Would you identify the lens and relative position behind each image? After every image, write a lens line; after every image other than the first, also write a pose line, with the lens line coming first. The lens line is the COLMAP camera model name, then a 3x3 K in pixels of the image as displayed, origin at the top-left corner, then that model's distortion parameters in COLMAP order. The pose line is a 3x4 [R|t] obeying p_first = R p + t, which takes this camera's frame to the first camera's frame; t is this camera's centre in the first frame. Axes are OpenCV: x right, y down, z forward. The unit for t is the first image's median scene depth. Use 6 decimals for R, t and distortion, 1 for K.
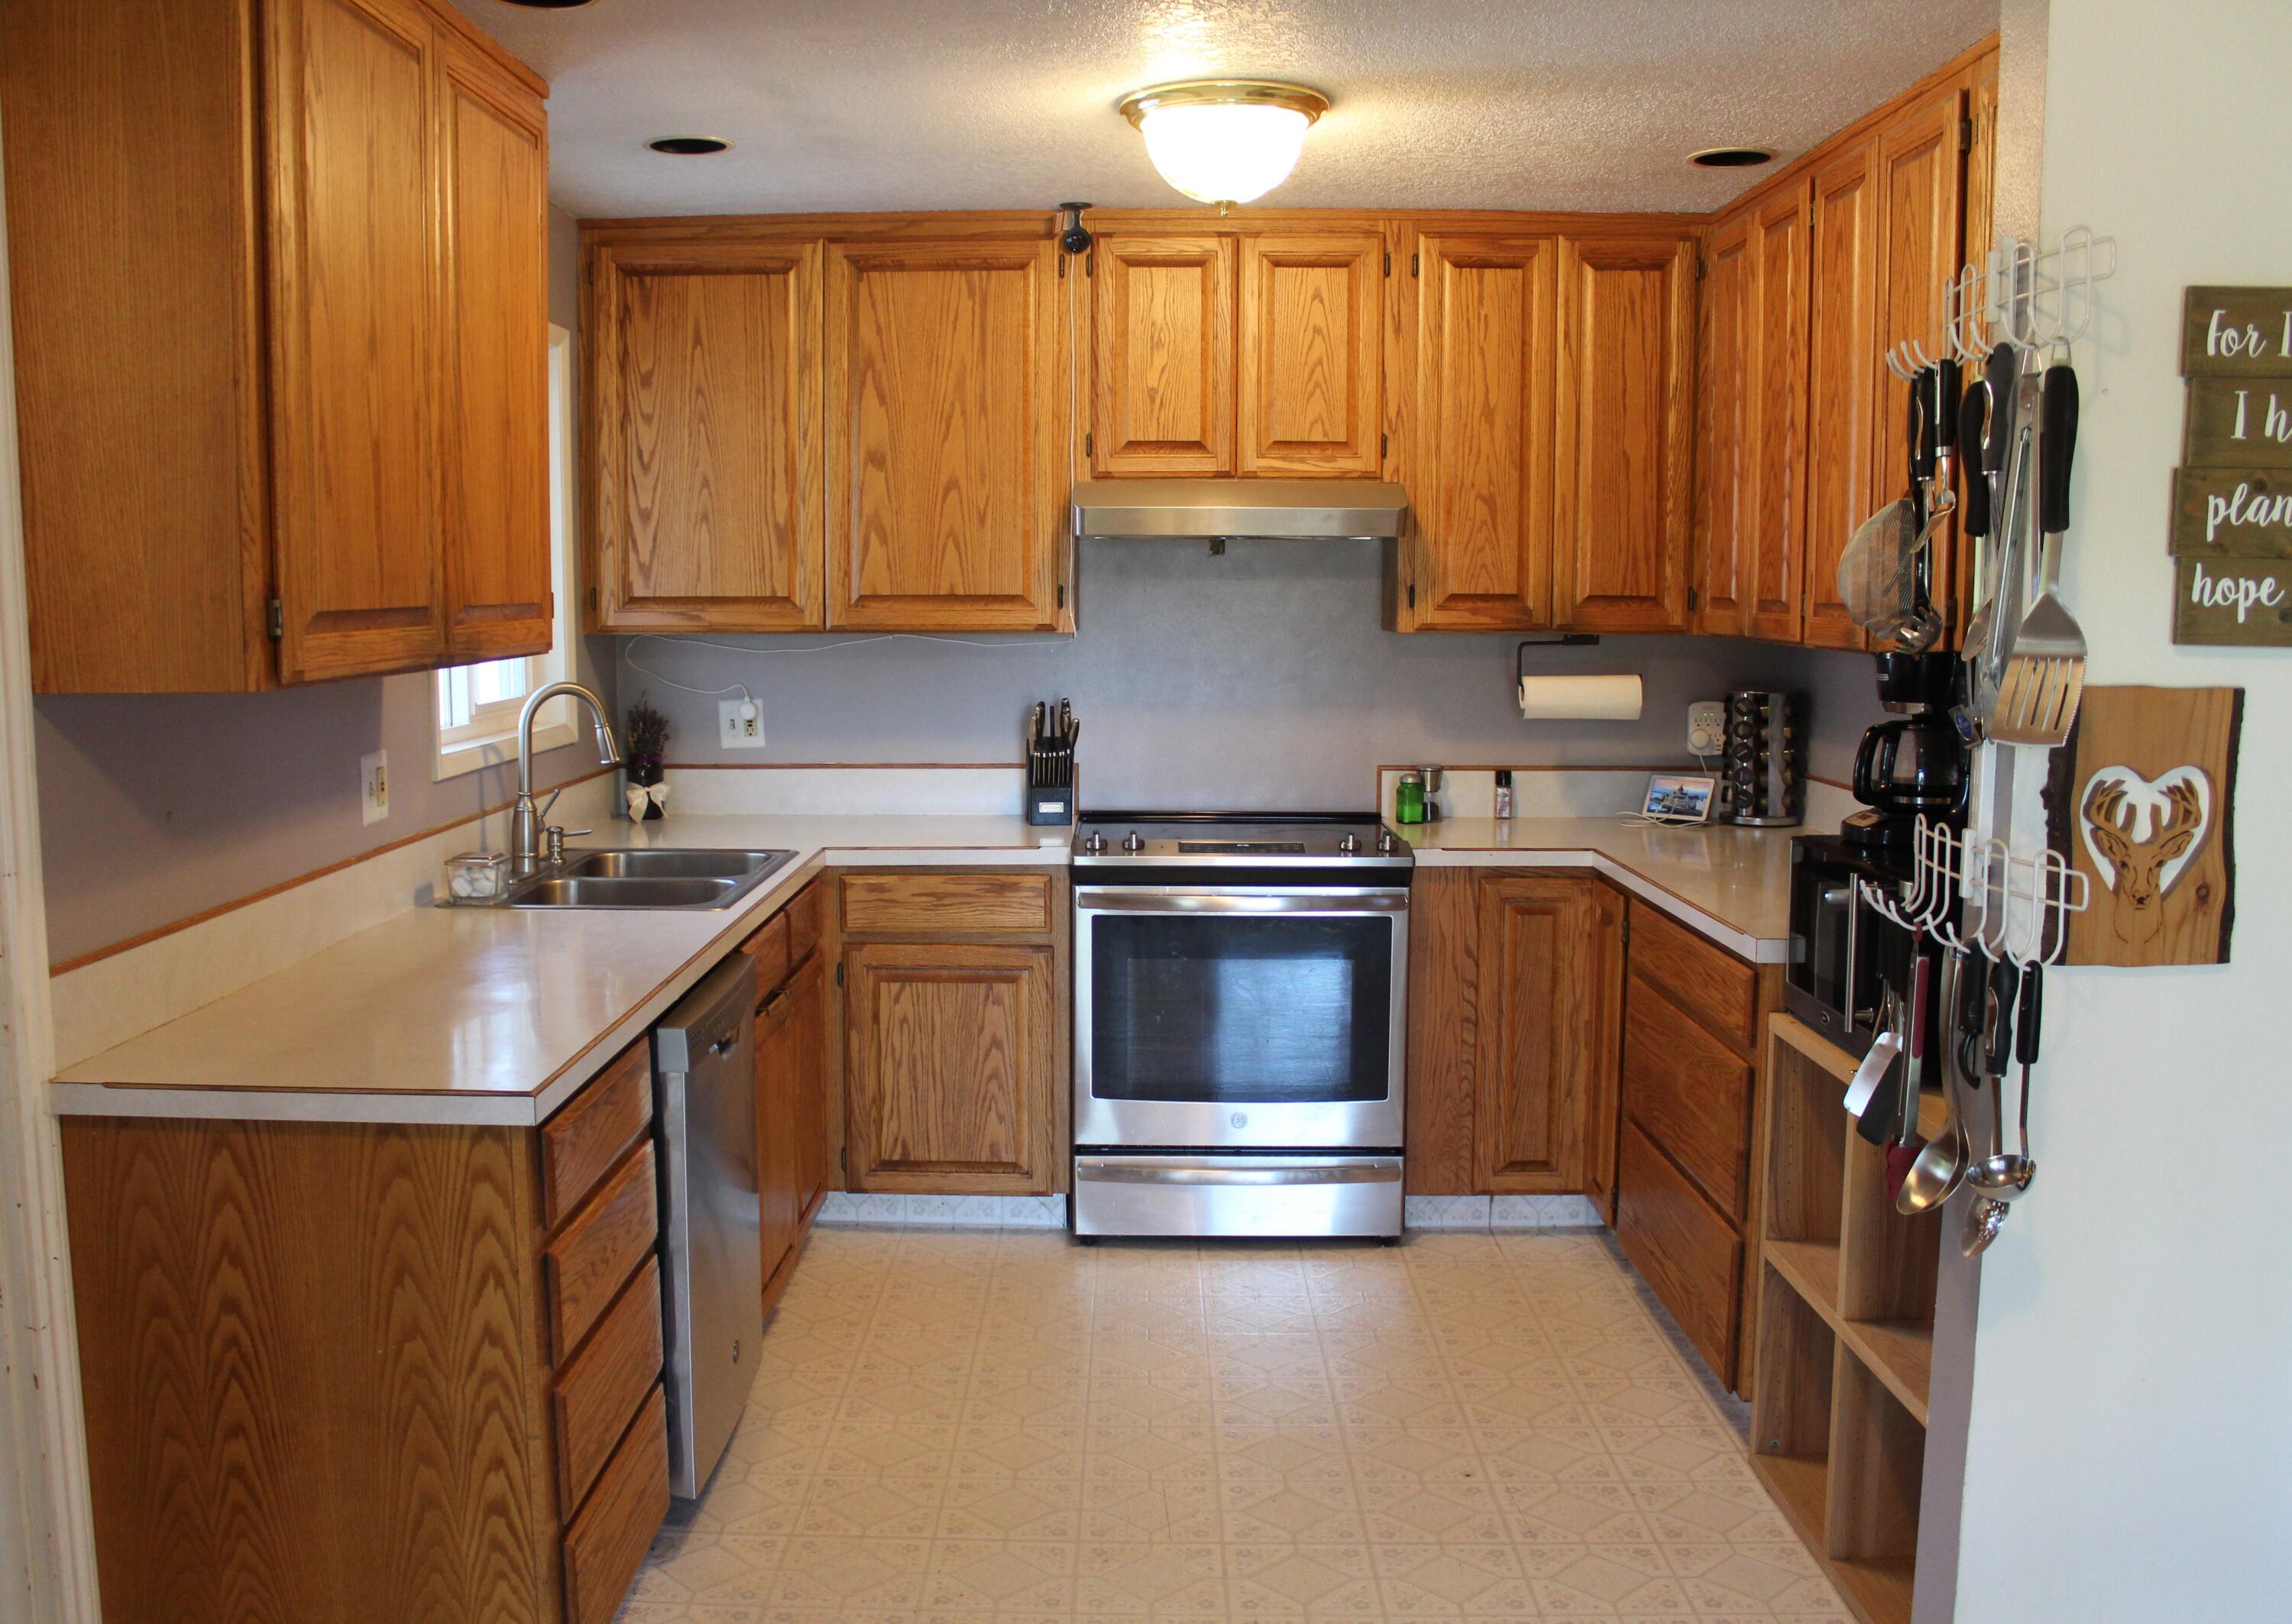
lens RADIAL K [[2010.1, 0, 1146.0], [0, 2010.1, 812.0], [0, 0, 1]] dist [-0.115466, 0.003716]
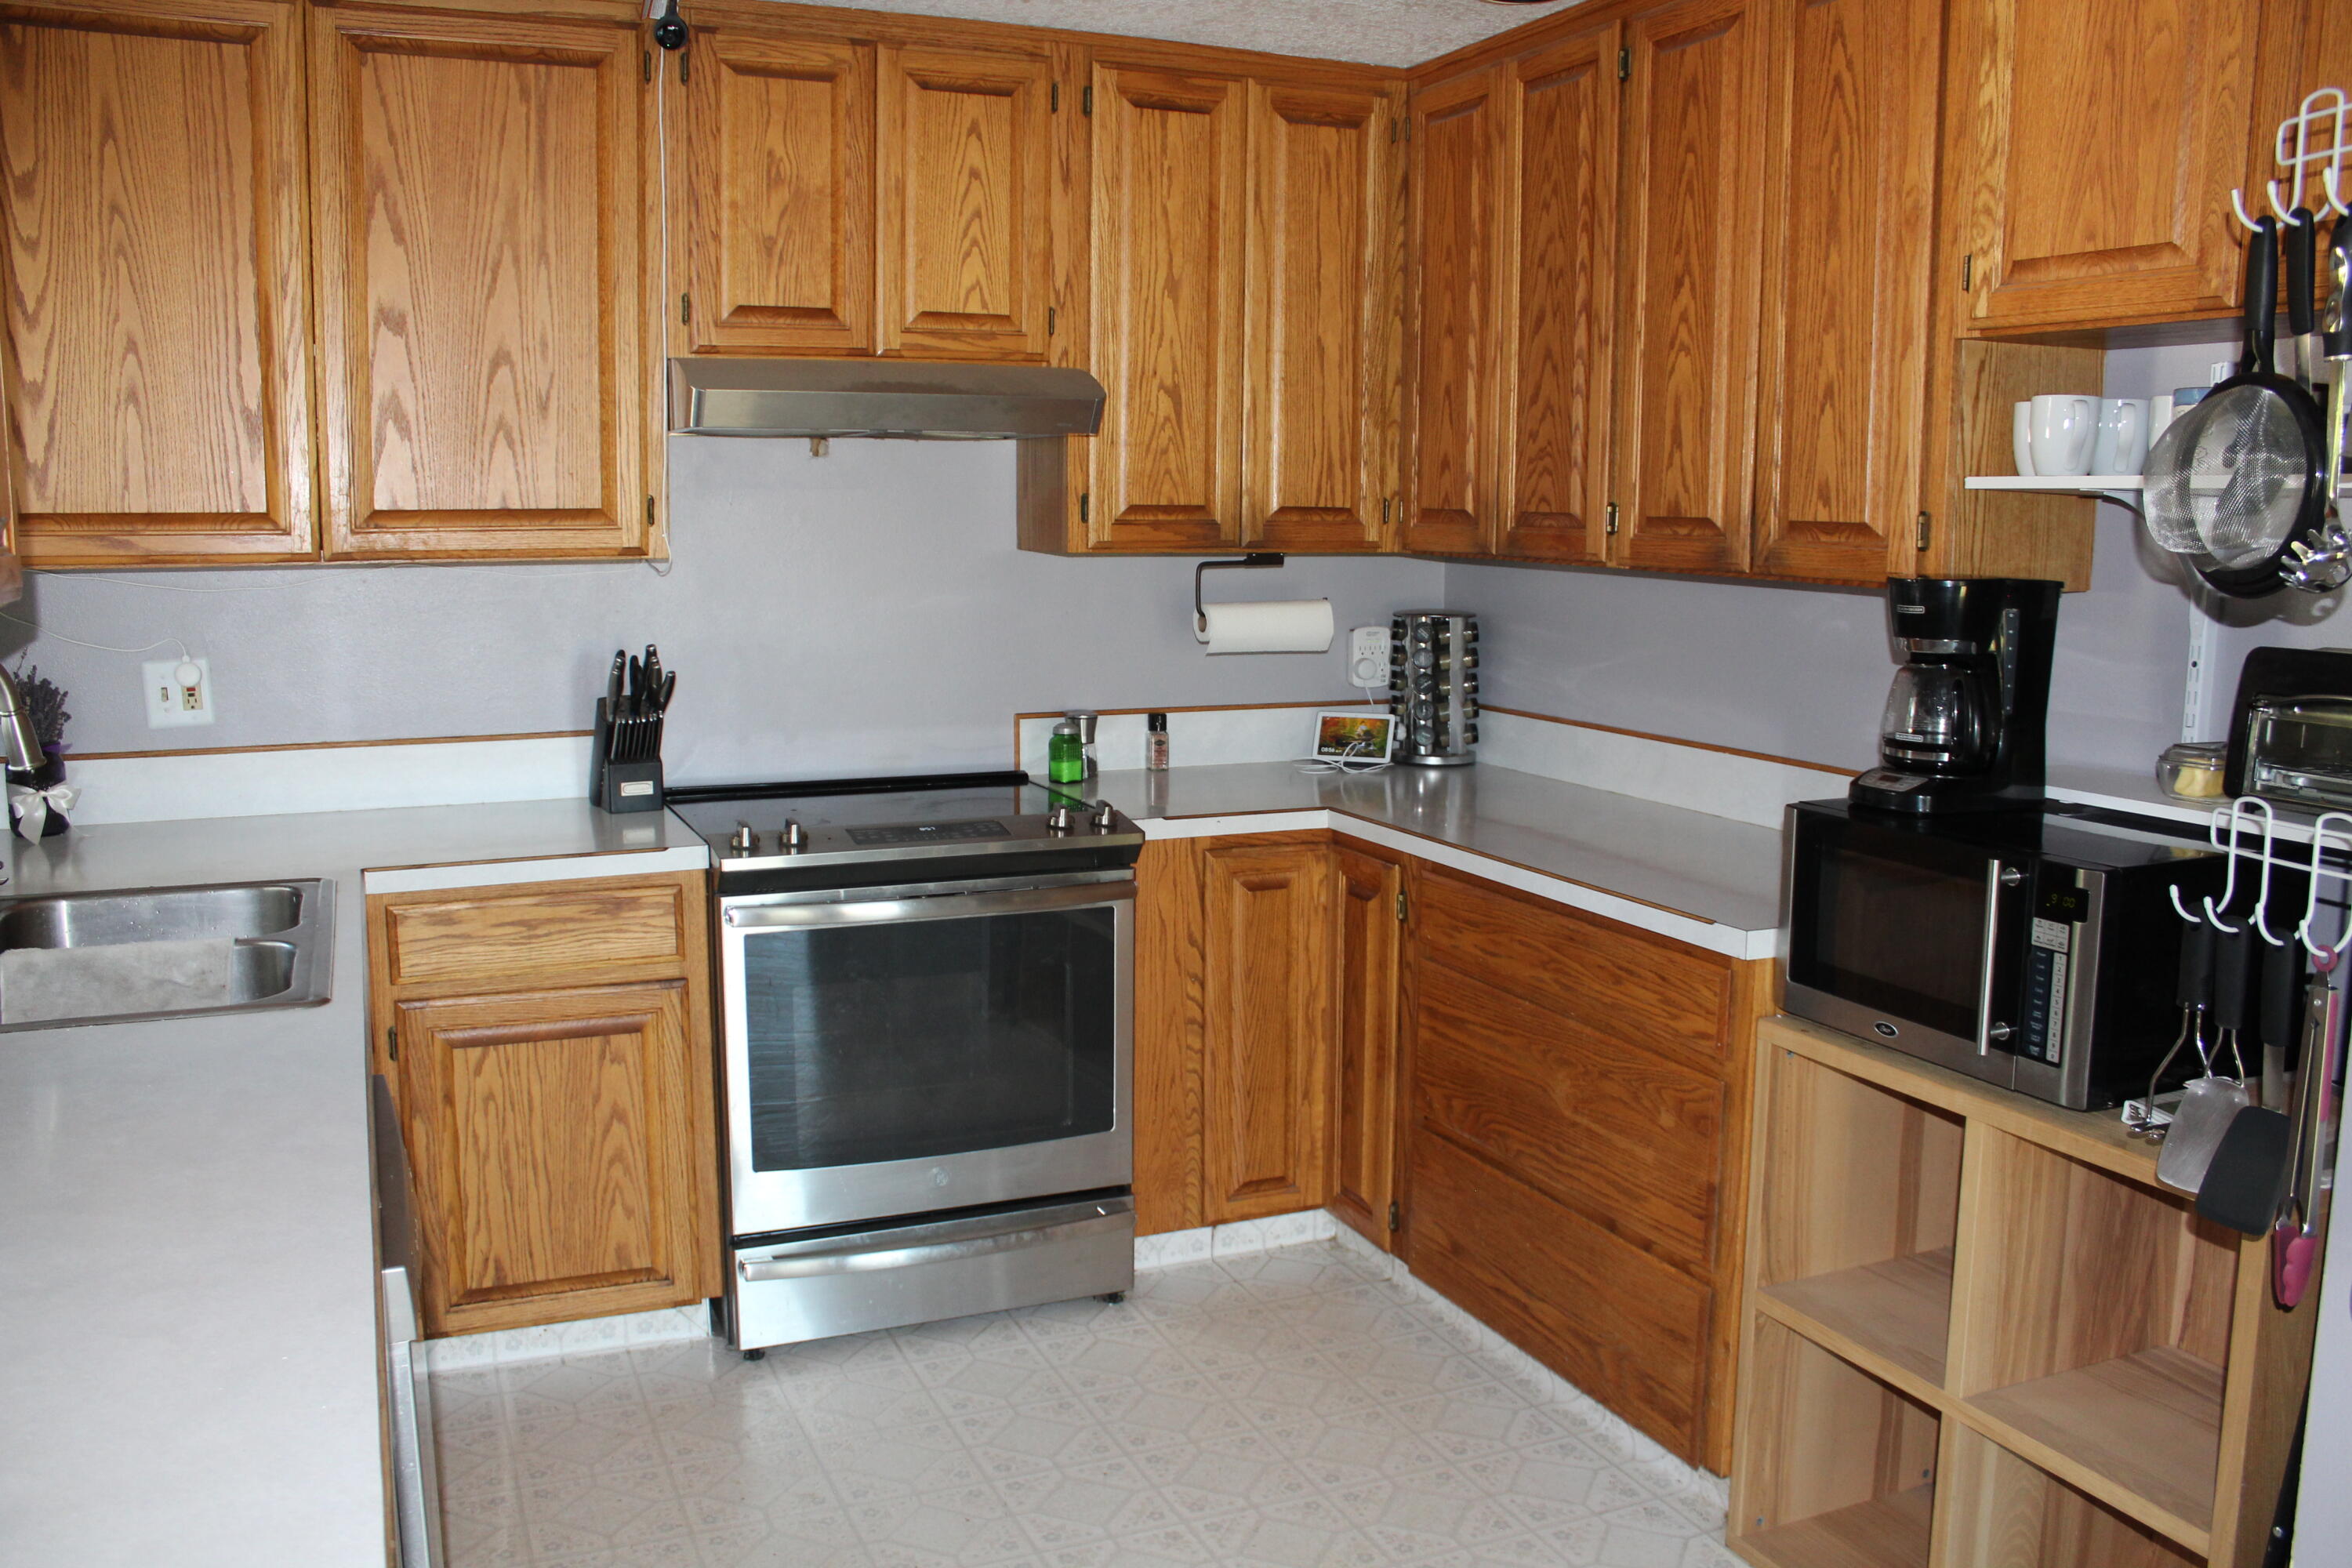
lens RADIAL K [[1943.0, 0, 1178.5], [0, 1943.0, 792.3], [0, 0, 1]] dist [-0.164887, 0.154340]
pose [[0.913684, -0.054985, 0.402689, -0.160015], [0.039359, 0.998120, 0.046983, -0.028313], [-0.404516, -0.027078, 0.914130, 0.266997]]
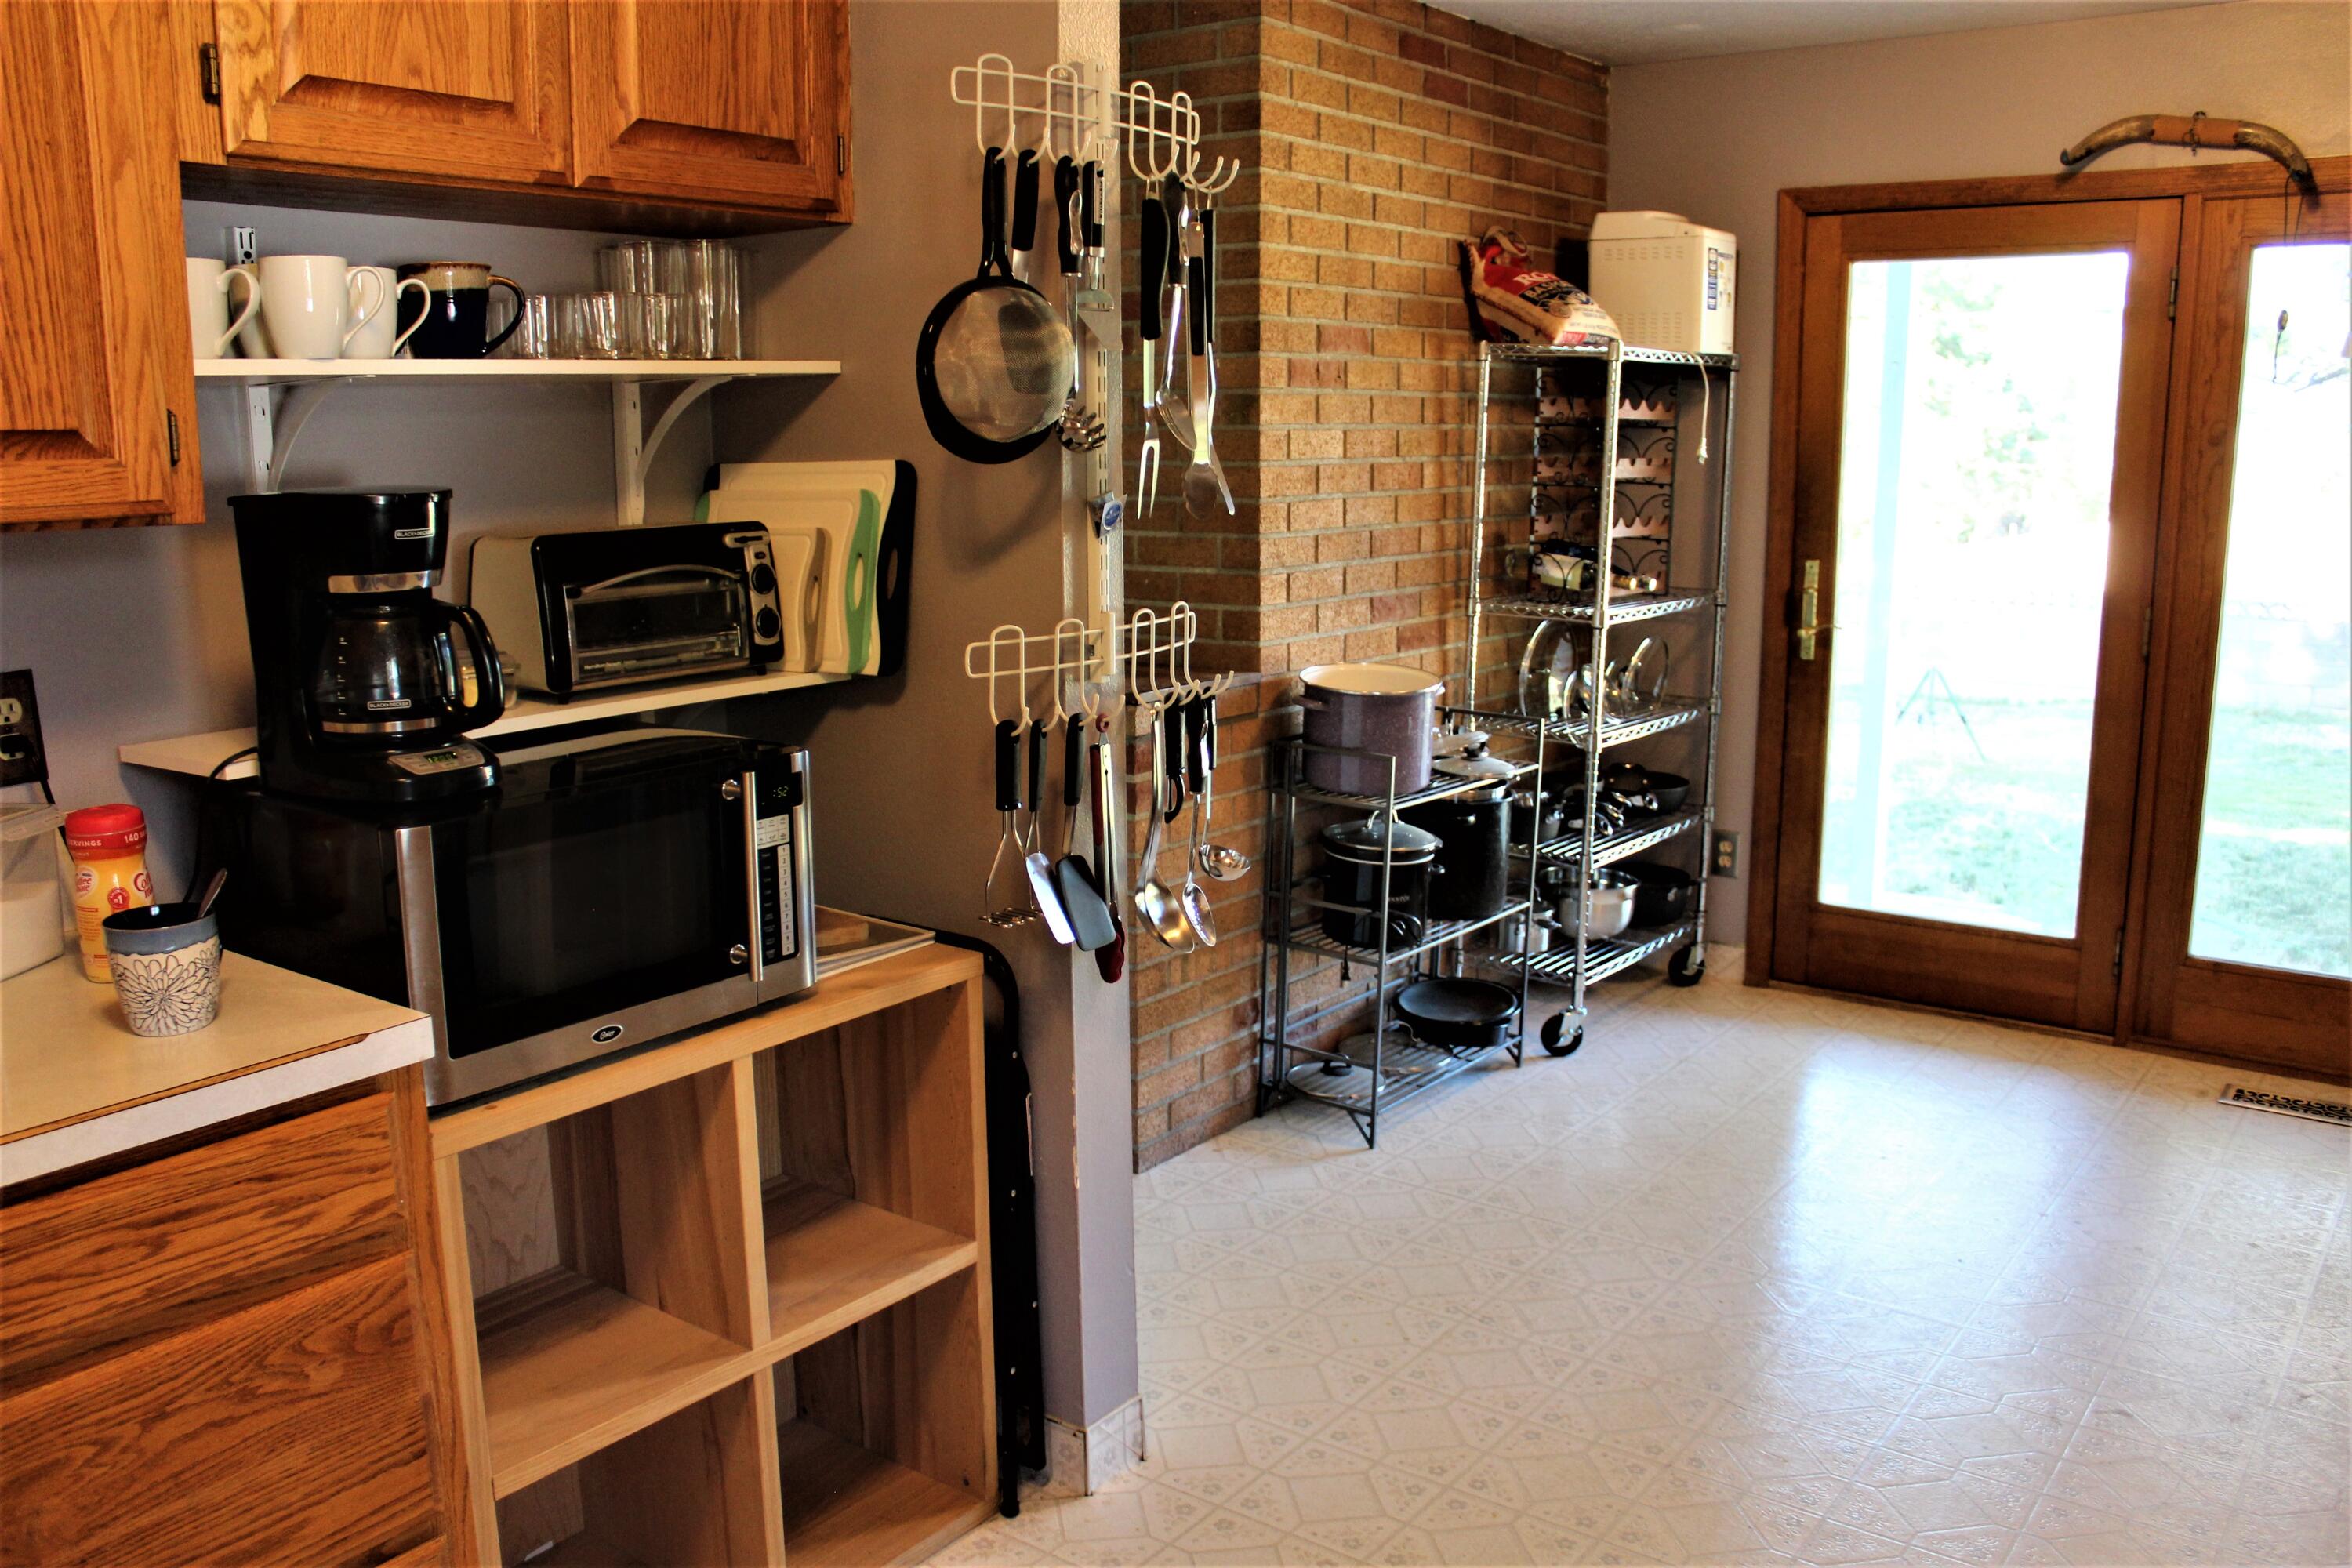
lens RADIAL K [[2015.3, 0, 1176.0], [0, 2015.3, 784.0], [0, 0, 1]] dist [-0.176912, 0.156552]
pose [[-0.817690, -0.103814, 0.566221, -0.124177], [0.065305, 0.960526, 0.270416, -0.107923], [-0.571943, 0.258093, -0.778633, 1.017765]]
